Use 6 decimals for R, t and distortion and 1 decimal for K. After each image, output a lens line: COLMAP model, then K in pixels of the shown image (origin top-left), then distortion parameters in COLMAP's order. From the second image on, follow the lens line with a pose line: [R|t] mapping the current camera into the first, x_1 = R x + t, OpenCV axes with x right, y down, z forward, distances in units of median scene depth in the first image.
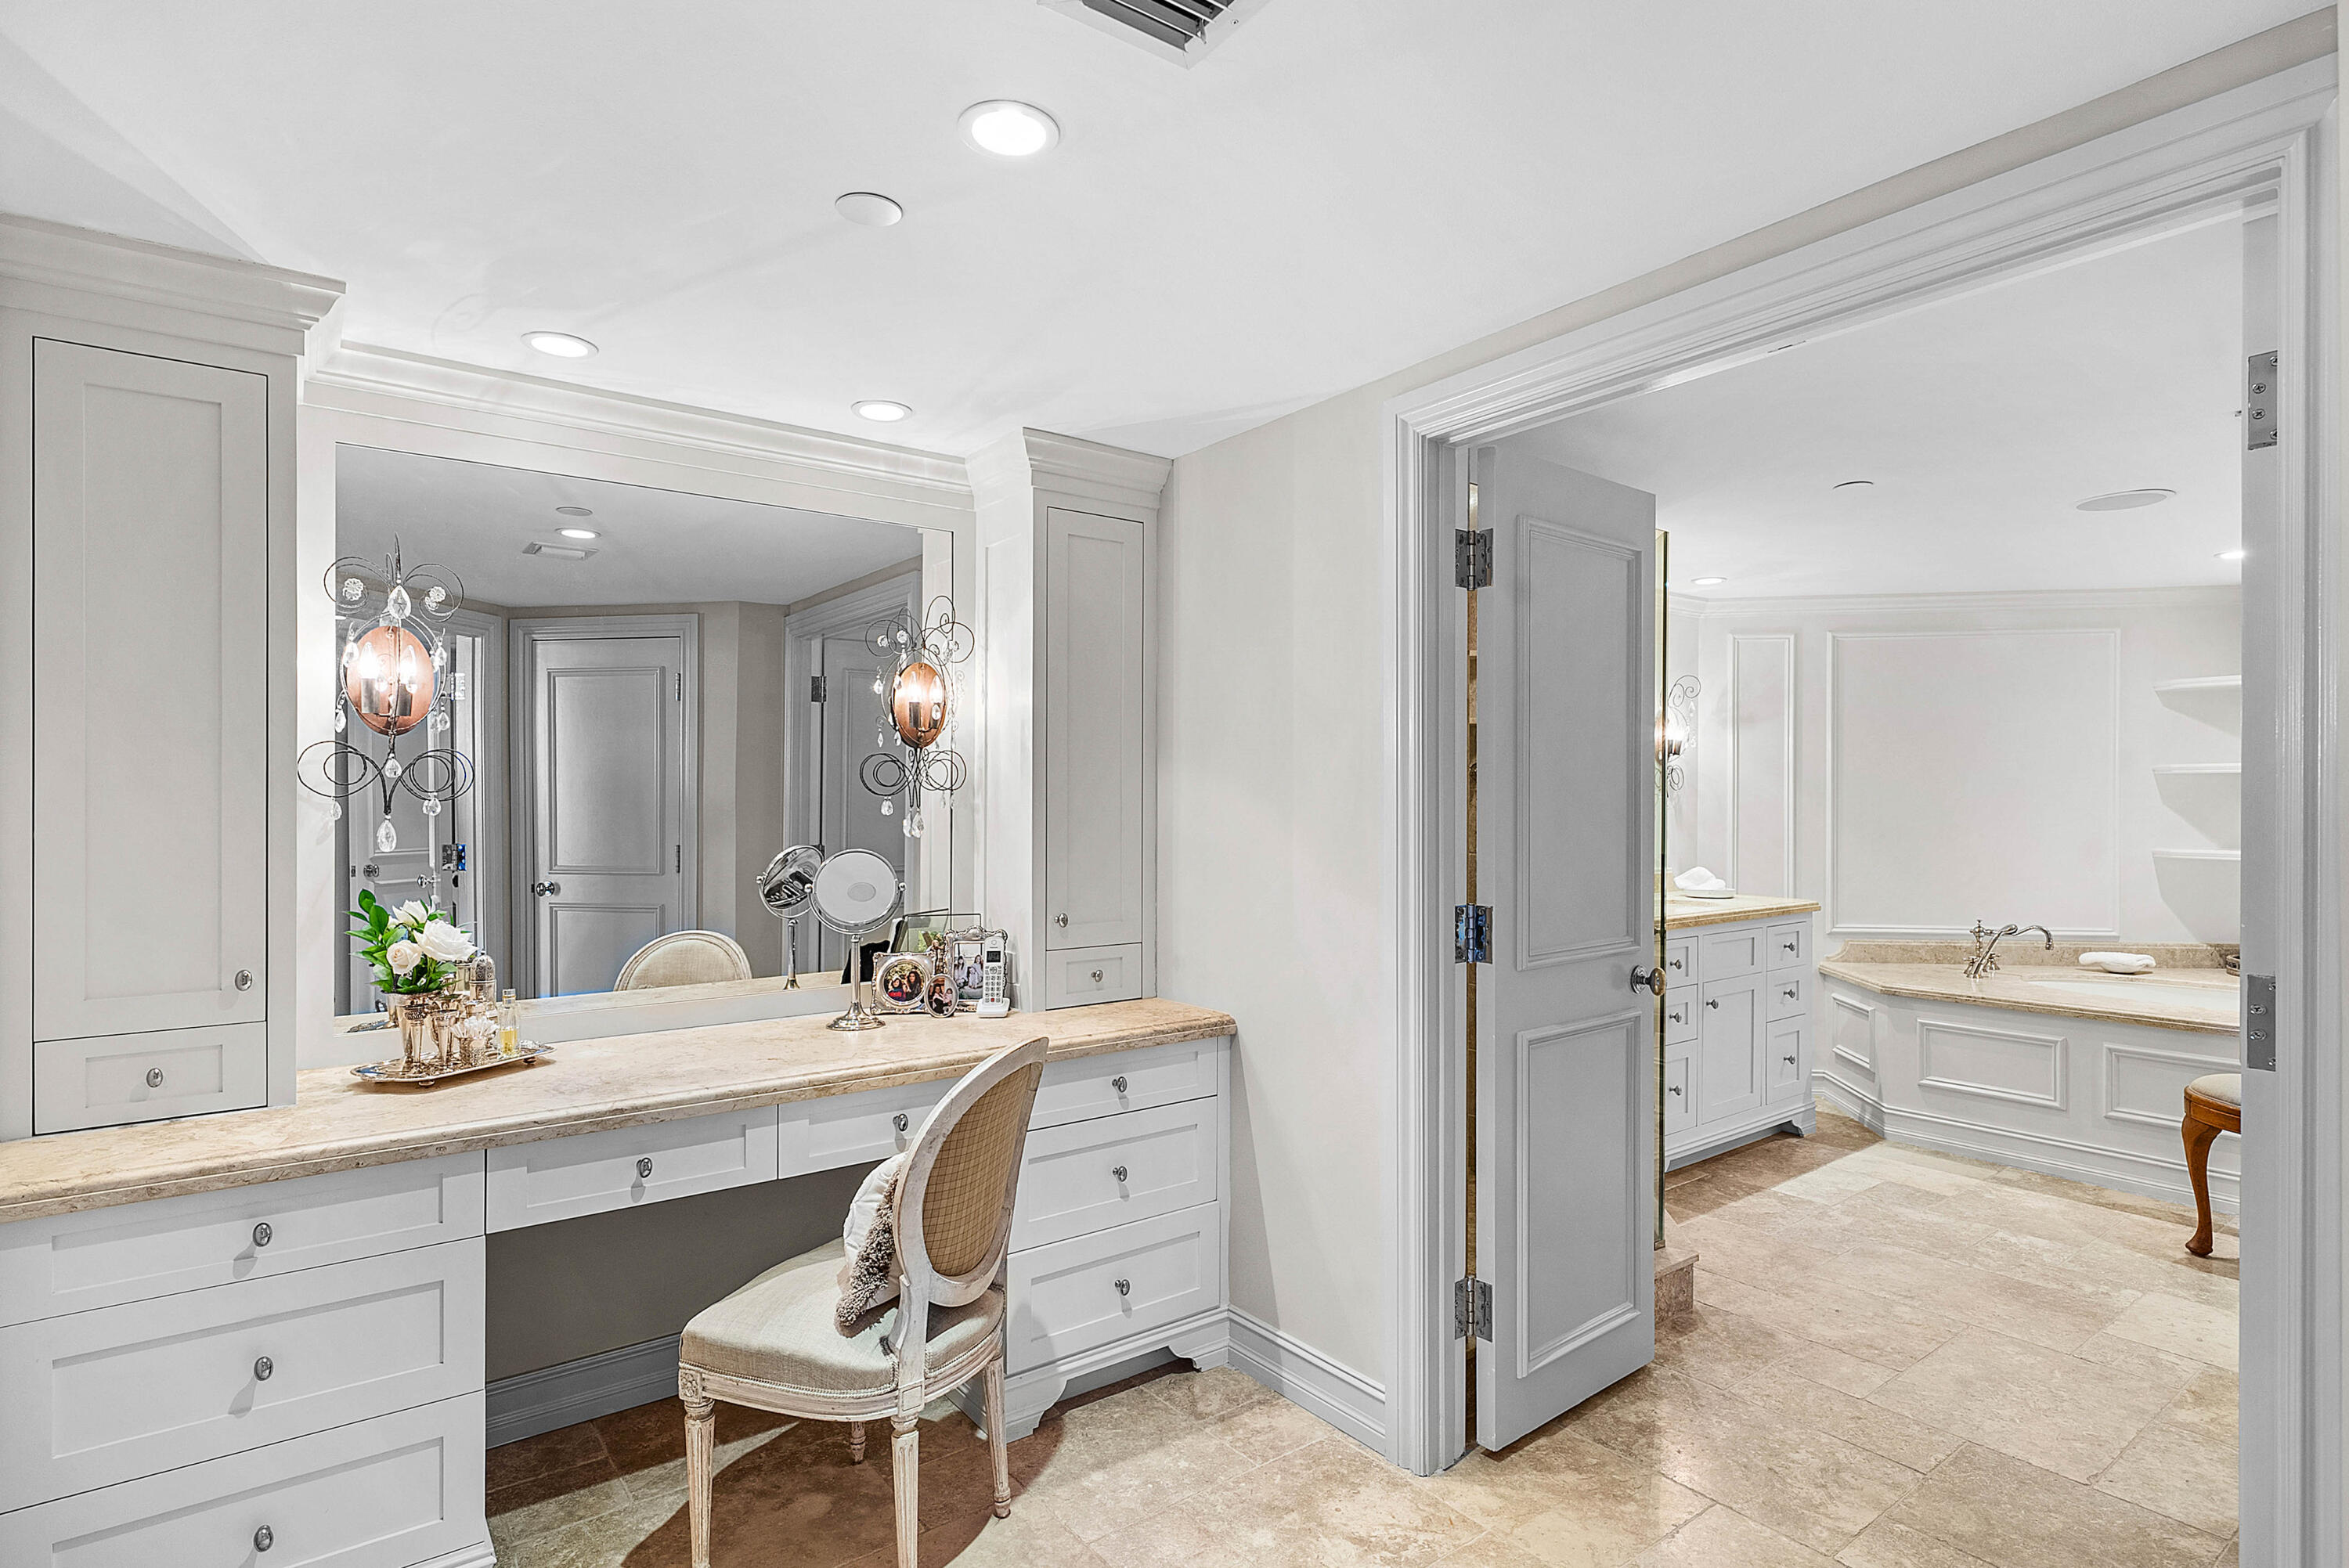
lens RADIAL K [[1190.8, 0, 1165.7], [0, 1190.8, 797.9], [0, 0, 1]] dist [0.002677, 0.000002]
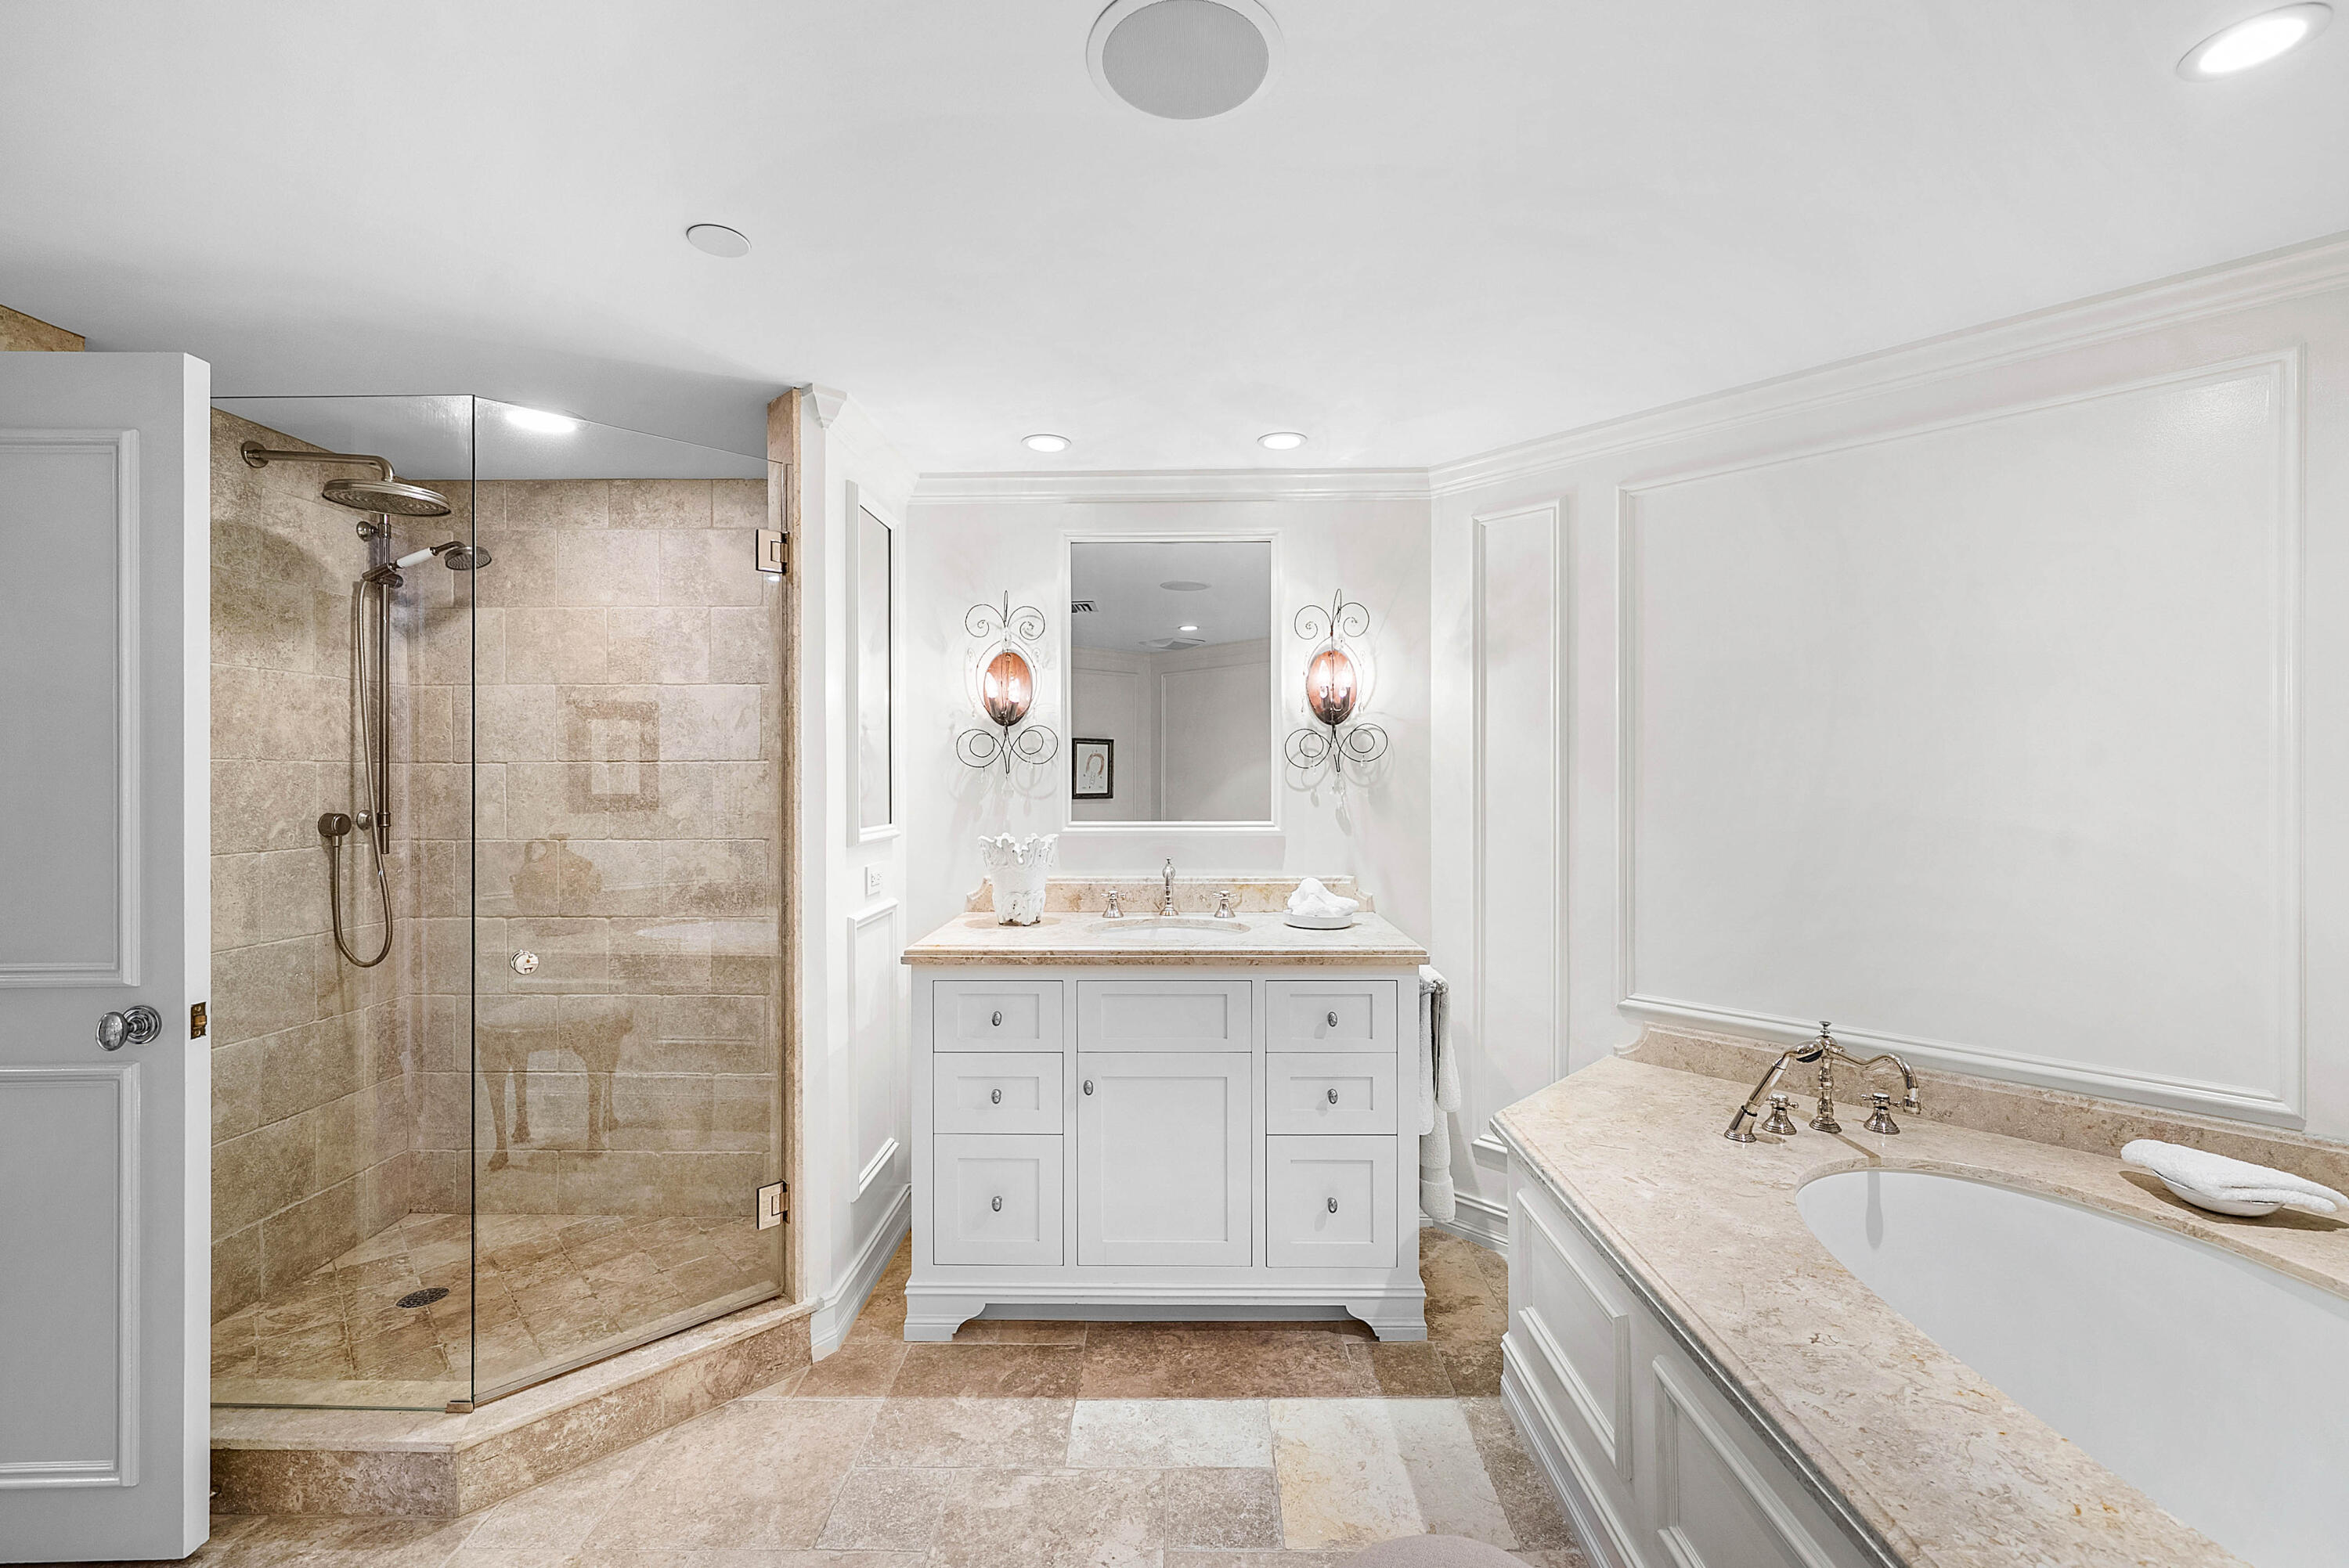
lens RADIAL K [[982.9, 0, 1162.9], [0, 982.9, 783.6], [0, 0, 1]] dist [-0.001816, 0.000079]
pose [[0.792945, 0.003650, -0.609283, 0.761397], [-0.001260, 0.999990, 0.004350, 0.004133], [0.609292, -0.002682, 0.792941, 0.555371]]
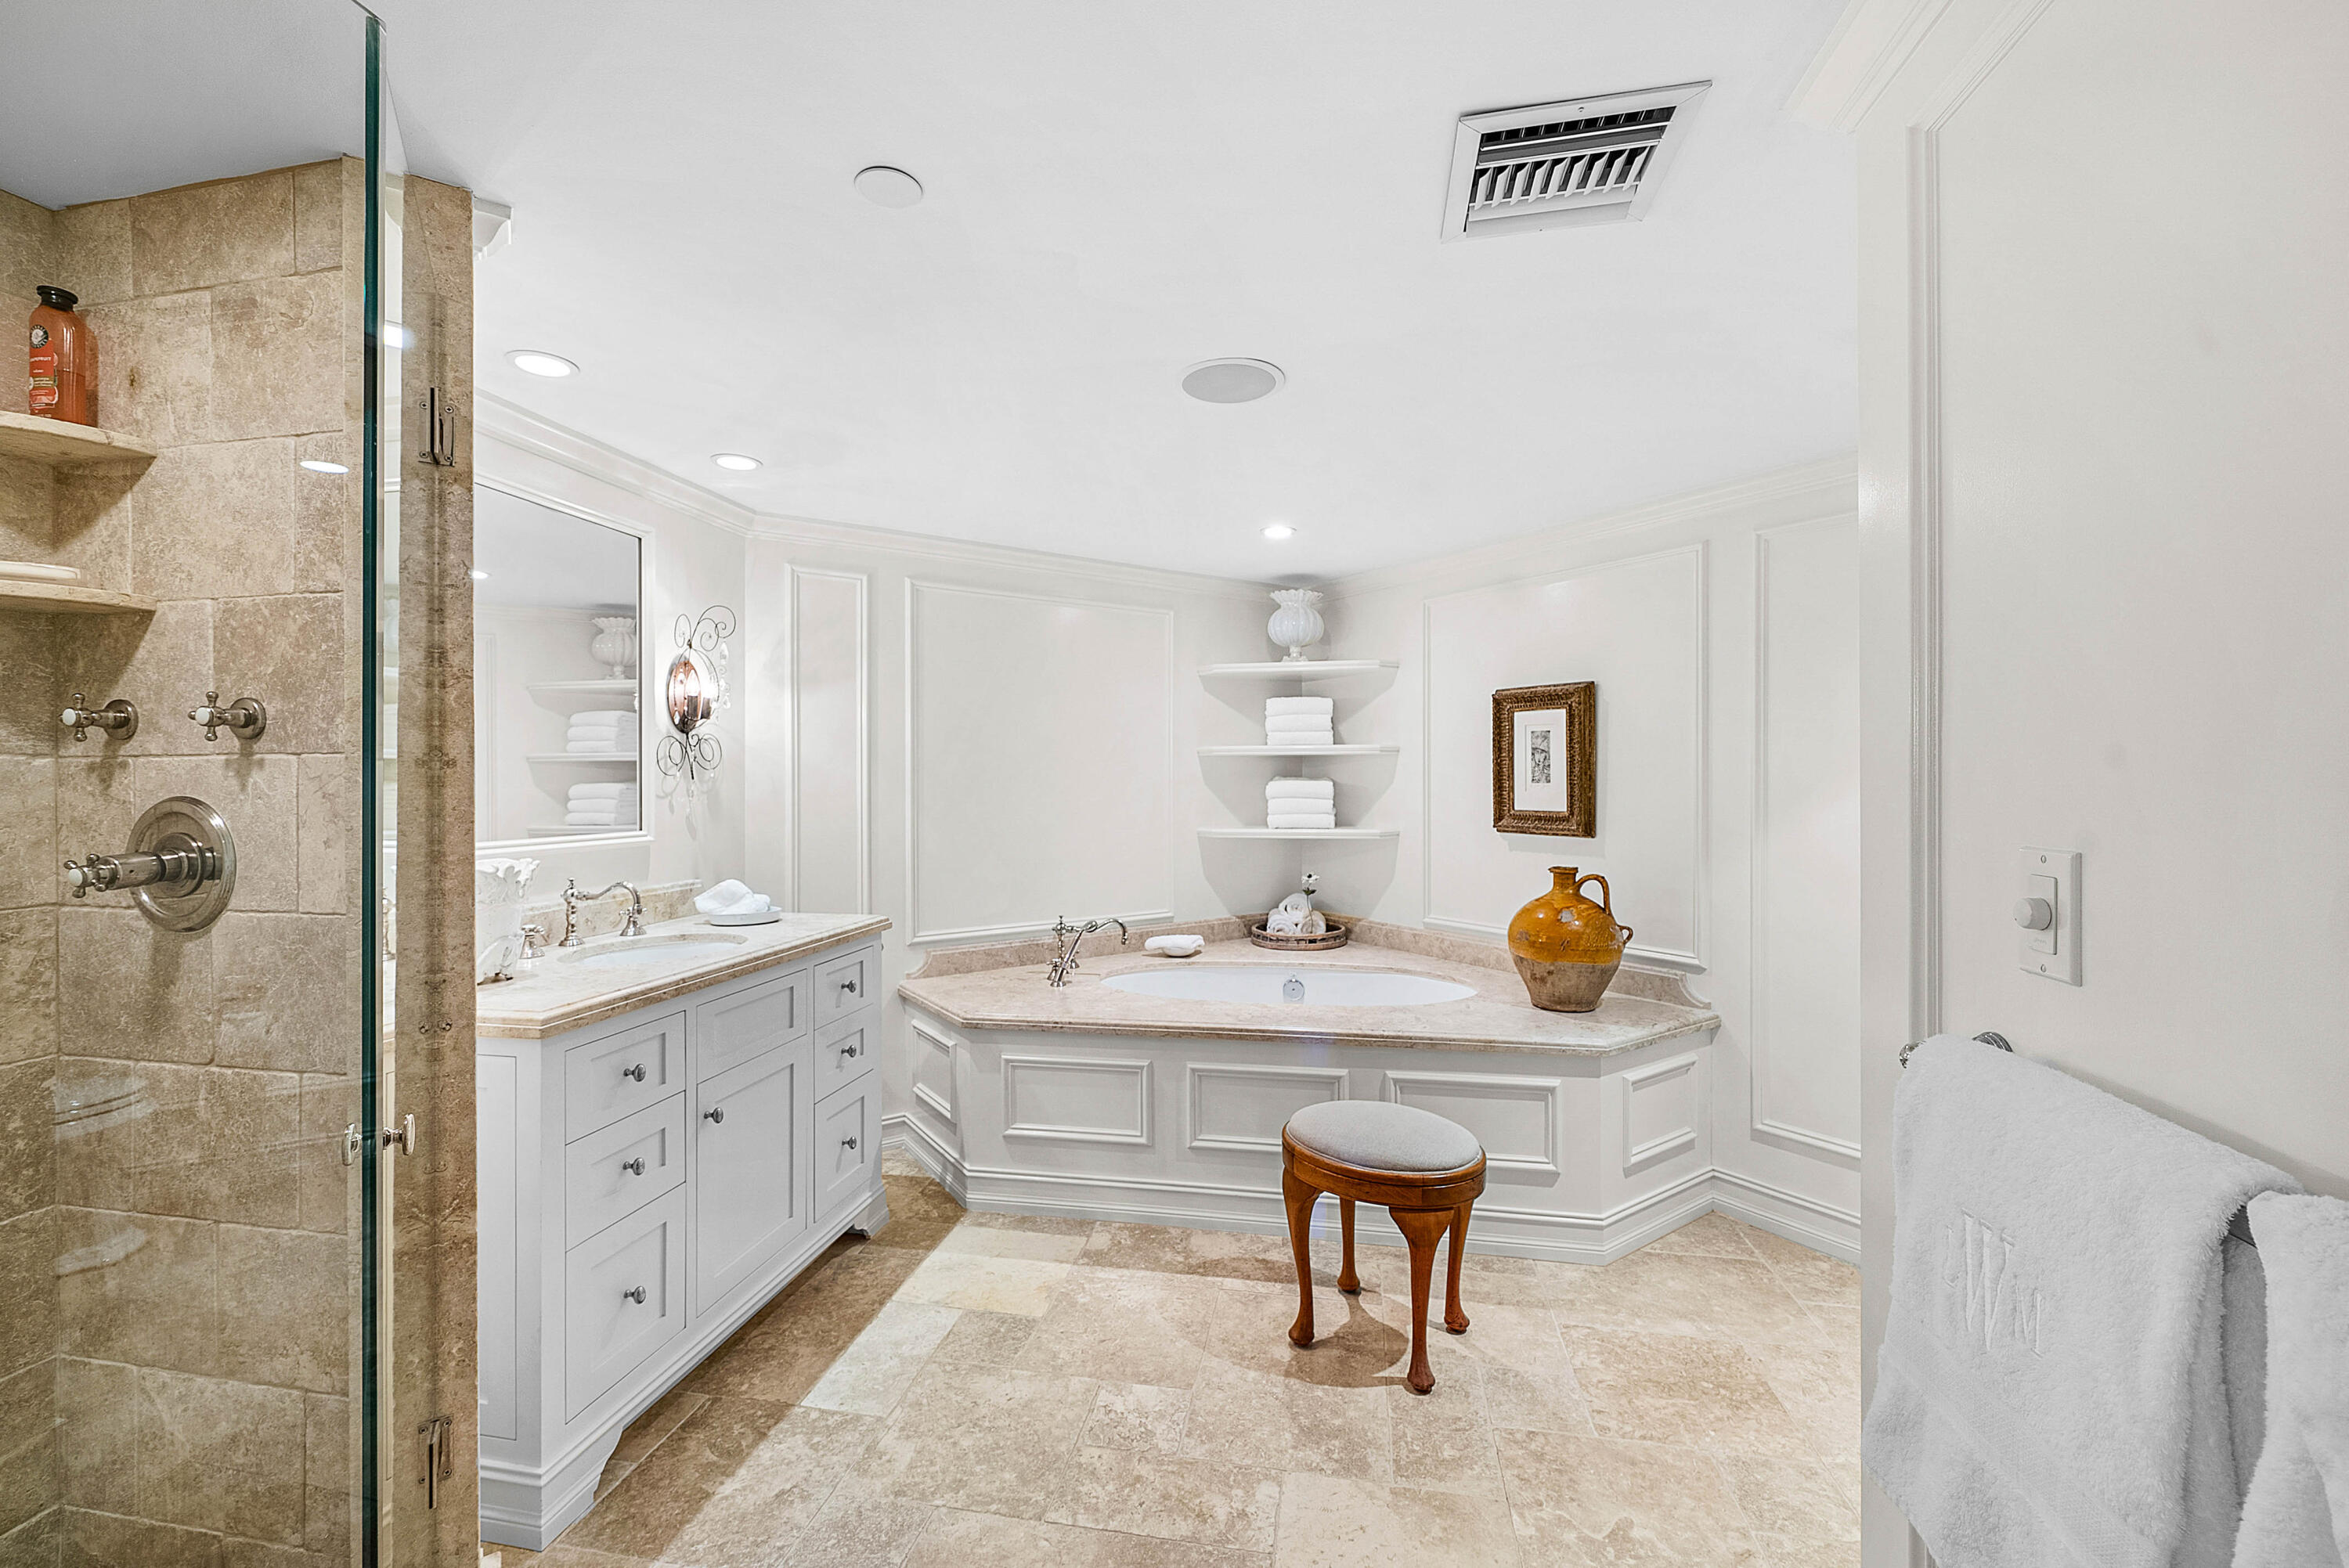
lens RADIAL K [[952.6, 0, 1174.5], [0, 952.6, 784.0], [0, 0, 1]] dist [-0.001593, -0.000006]
pose [[0.738528, -0.005264, 0.674202, 0.282898], [0.004669, 0.999985, 0.002693, 0.002271], [-0.674206, 0.001159, 0.738542, 0.444643]]
